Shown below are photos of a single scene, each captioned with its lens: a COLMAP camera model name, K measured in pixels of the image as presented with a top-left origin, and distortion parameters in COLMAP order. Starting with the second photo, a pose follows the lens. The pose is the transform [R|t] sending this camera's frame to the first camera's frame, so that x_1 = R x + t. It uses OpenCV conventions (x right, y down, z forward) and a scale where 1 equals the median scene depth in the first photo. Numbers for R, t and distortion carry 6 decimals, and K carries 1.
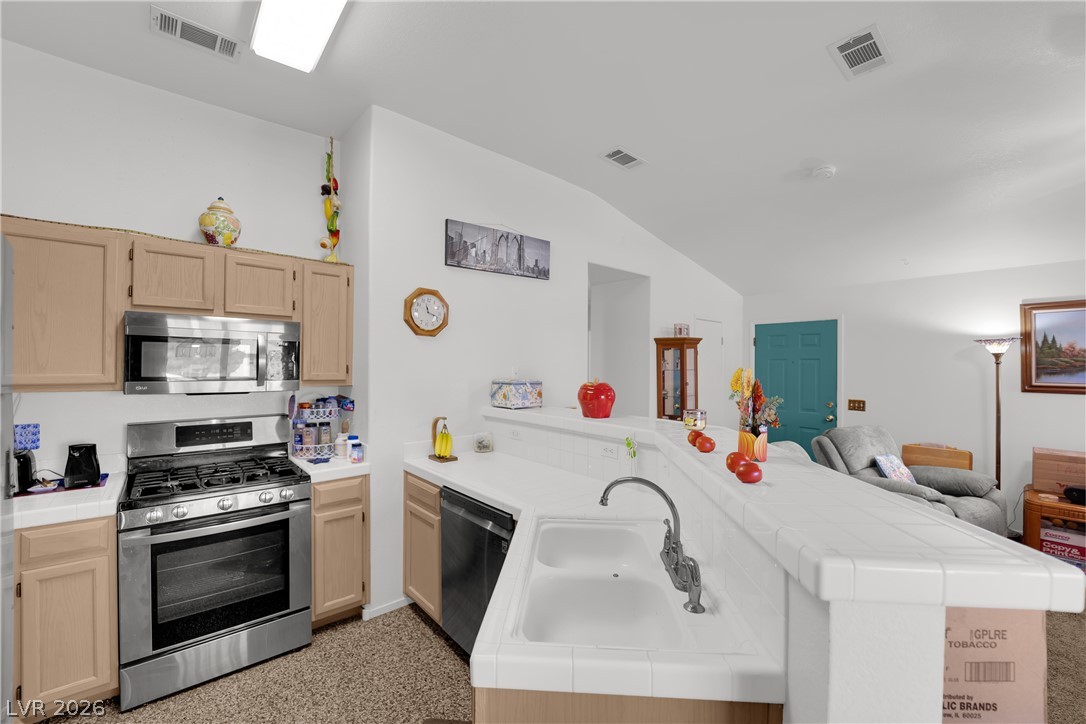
lens RADIAL K [[437.3, 0, 538.5], [0, 437.3, 363.8], [0, 0, 1]] dist [-0.014763, -0.001060]
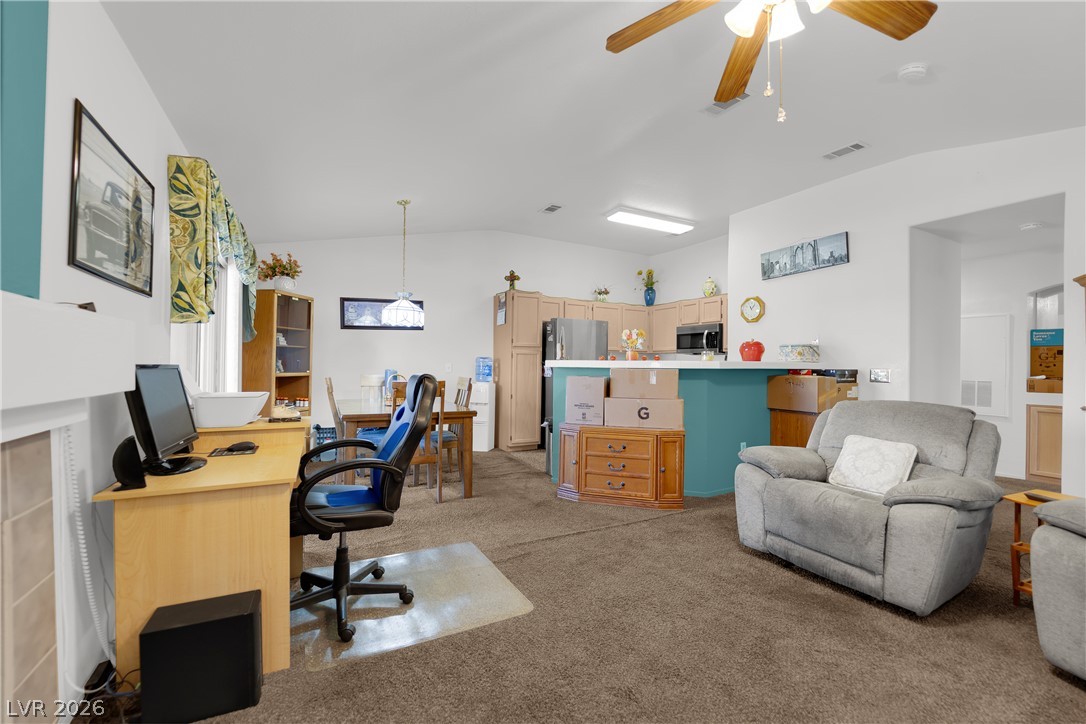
lens RADIAL K [[437.3, 0, 538.5], [0, 437.3, 363.8], [0, 0, 1]] dist [-0.014763, -0.001060]
pose [[-0.224133, -0.012284, -0.974481, 1.678790], [-0.009618, 0.999900, -0.010393, 0.134814], [0.974511, 0.007043, -0.224229, 0.518155]]
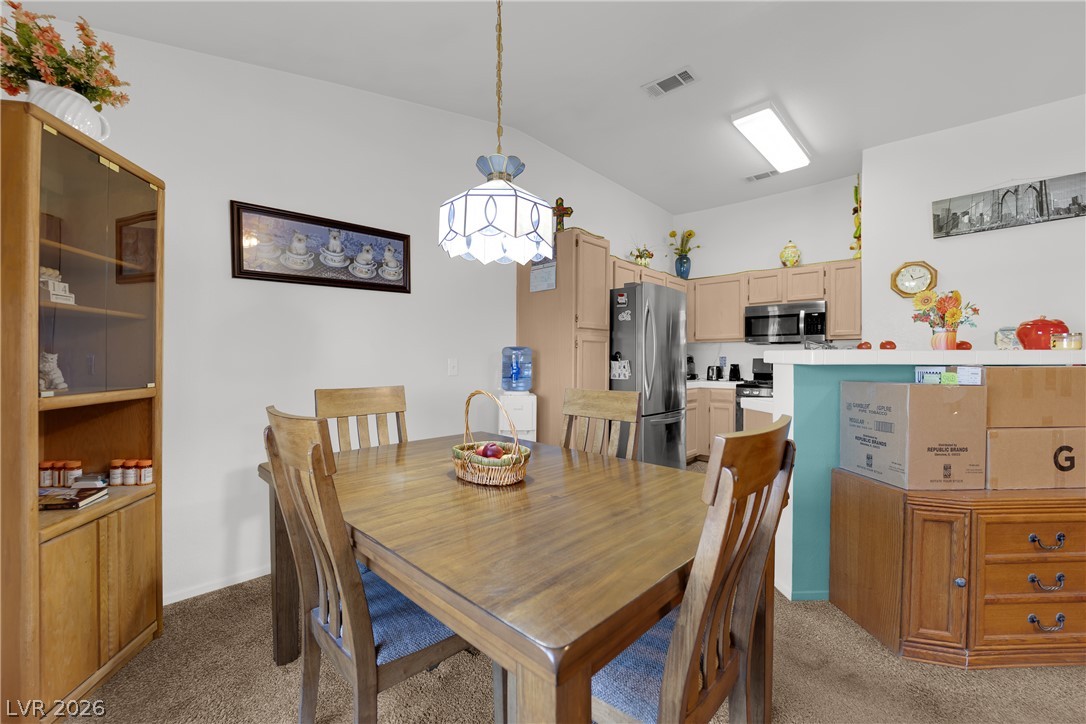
lens RADIAL K [[437.3, 0, 538.5], [0, 437.3, 363.8], [0, 0, 1]] dist [-0.014763, -0.001060]
pose [[0.111035, 0.001956, -0.993815, 0.888574], [0.002425, 0.999995, 0.002239, 0.126399], [0.993814, -0.002659, 0.111030, -0.261834]]
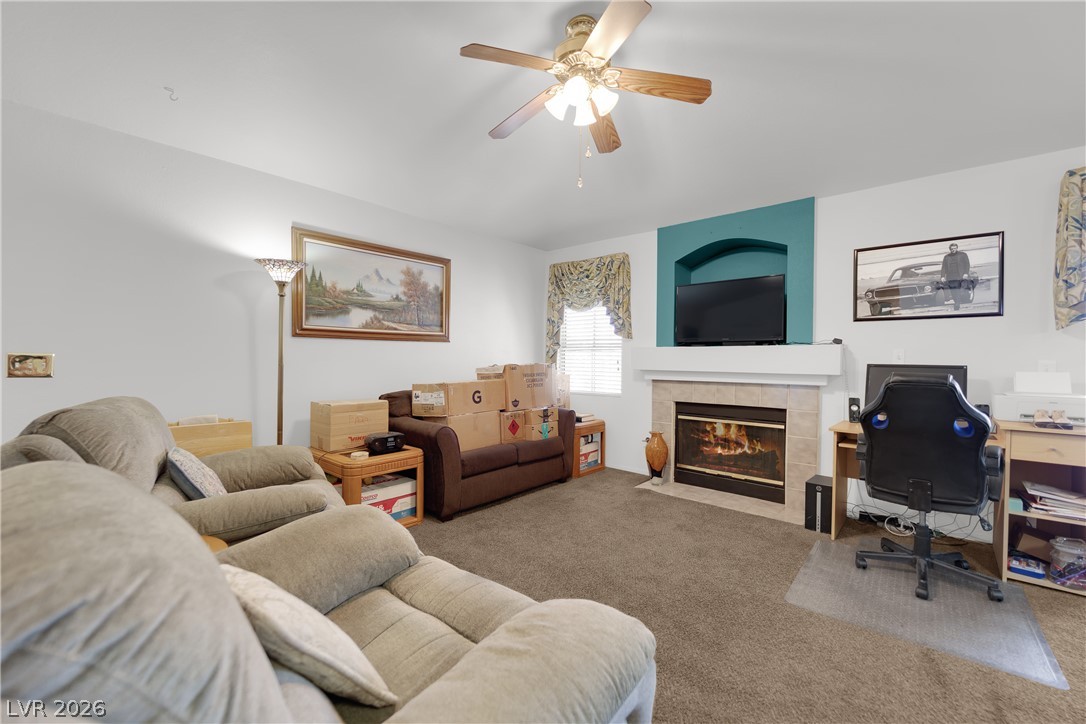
lens RADIAL K [[437.3, 0, 538.5], [0, 437.3, 363.8], [0, 0, 1]] dist [-0.014763, -0.001060]
pose [[-0.130343, -0.016759, 0.991327, 0.342641], [-0.014613, 0.999781, 0.014981, 0.130064], [-0.991361, -0.012534, -0.130559, 0.858379]]
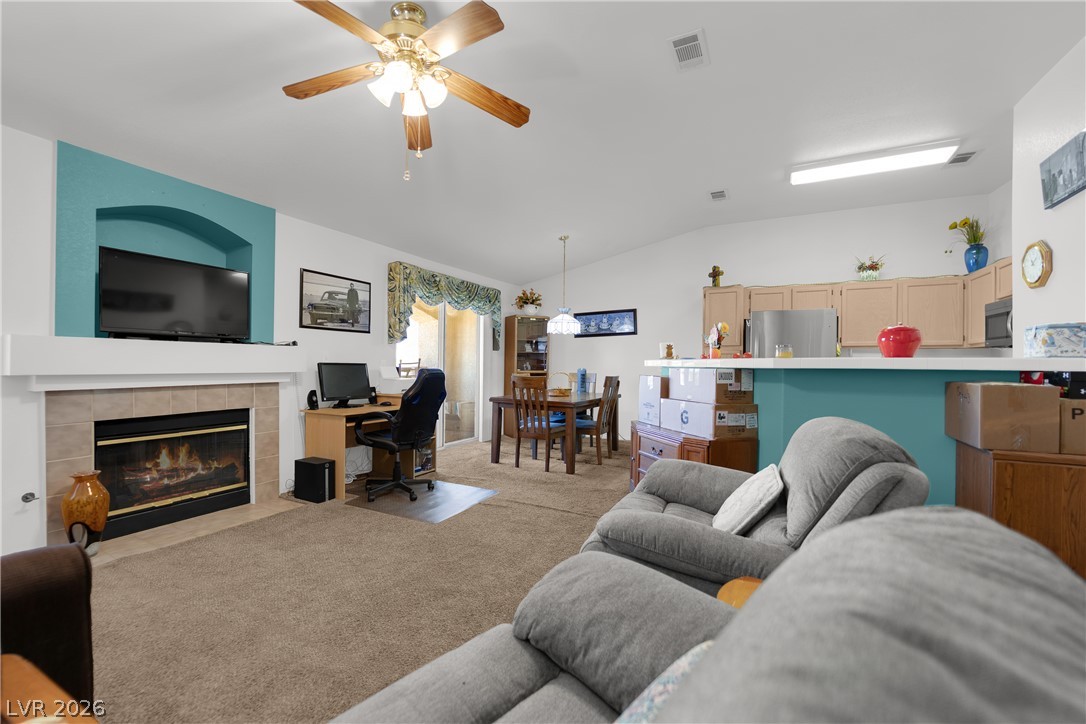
lens RADIAL K [[437.3, 0, 538.5], [0, 437.3, 363.8], [0, 0, 1]] dist [-0.014763, -0.001060]
pose [[-0.925858, -0.016343, -0.377517, 1.164376], [-0.015715, 0.999865, -0.004742, 0.133761], [0.377544, 0.001542, -0.925990, 1.440946]]
